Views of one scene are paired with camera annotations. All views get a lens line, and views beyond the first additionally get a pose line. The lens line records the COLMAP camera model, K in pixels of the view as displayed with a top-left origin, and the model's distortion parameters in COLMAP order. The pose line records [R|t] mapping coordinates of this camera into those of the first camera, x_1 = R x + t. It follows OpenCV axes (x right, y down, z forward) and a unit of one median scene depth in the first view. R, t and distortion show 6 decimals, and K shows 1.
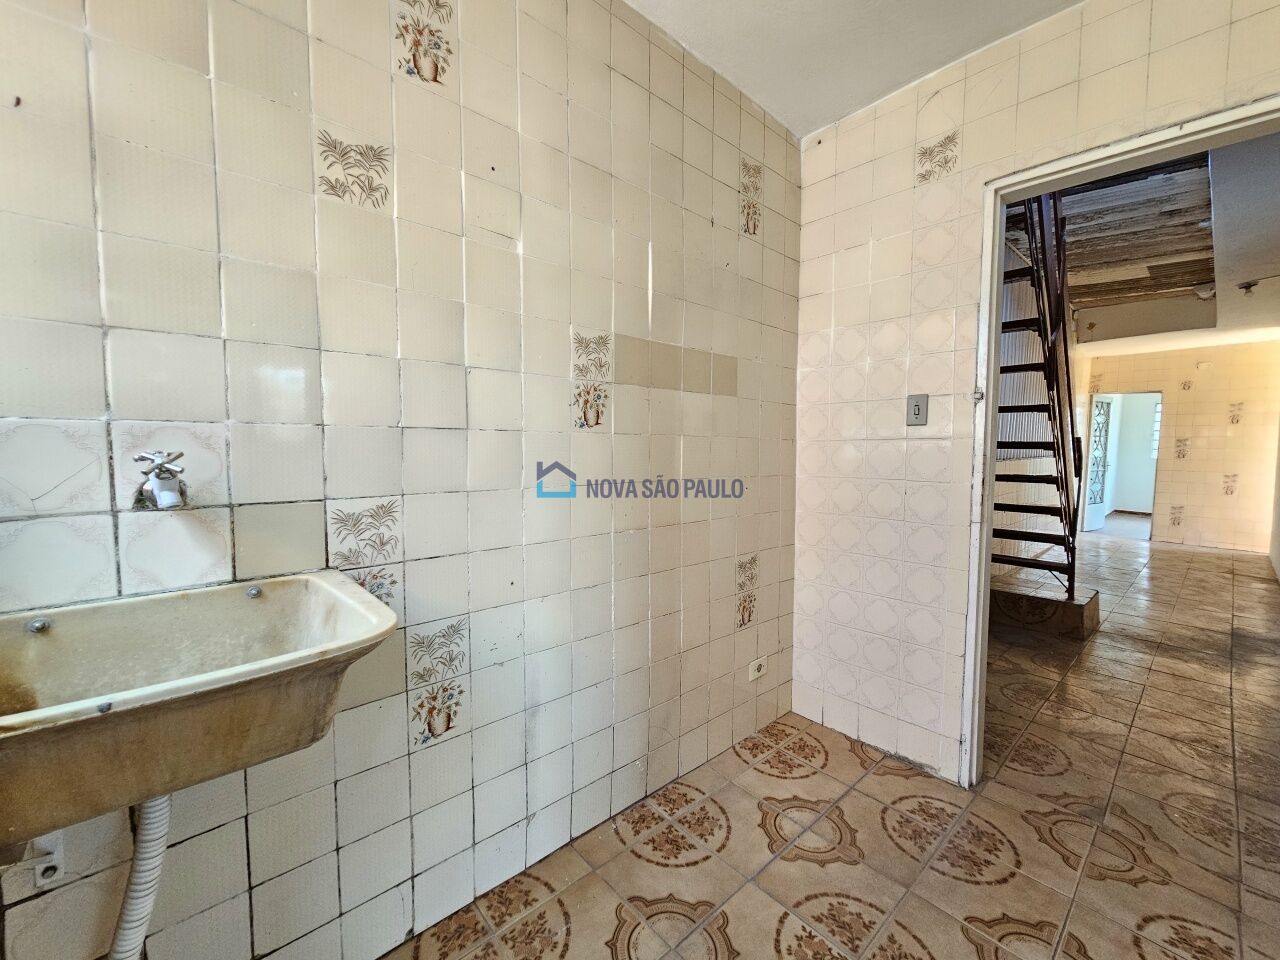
lens RADIAL K [[524.6, 0, 640.0], [0, 524.6, 480.0], [0, 0, 1]] dist [-0.000638, 0.000085]
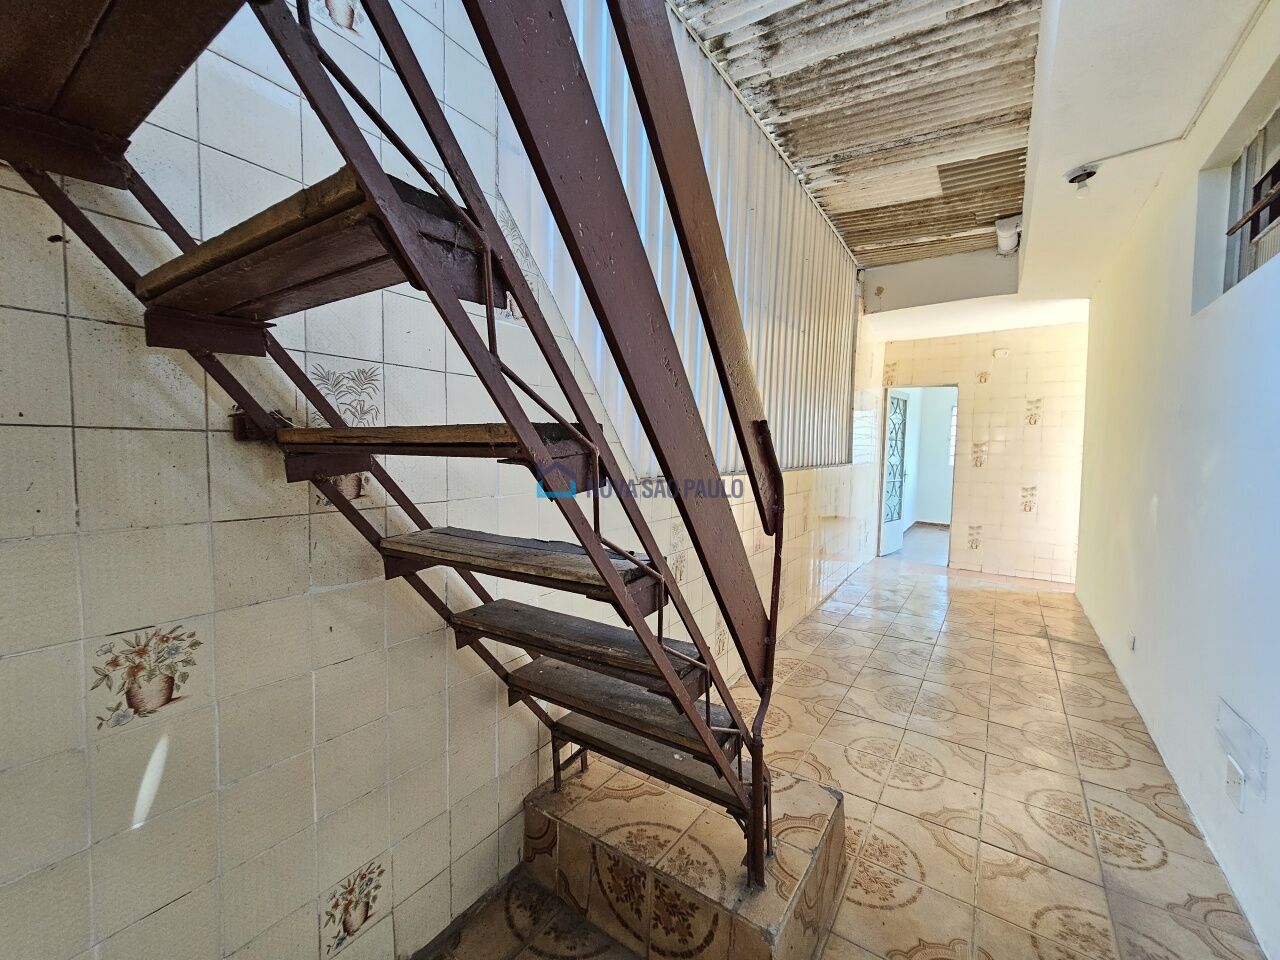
lens RADIAL K [[524.6, 0, 640.0], [0, 524.6, 480.0], [0, 0, 1]] dist [-0.000638, 0.000085]
pose [[0.971455, -0.006403, 0.237136, 0.324935], [0.007972, 0.999952, -0.005656, -0.020595], [-0.237088, 0.007385, 0.971460, 0.330074]]
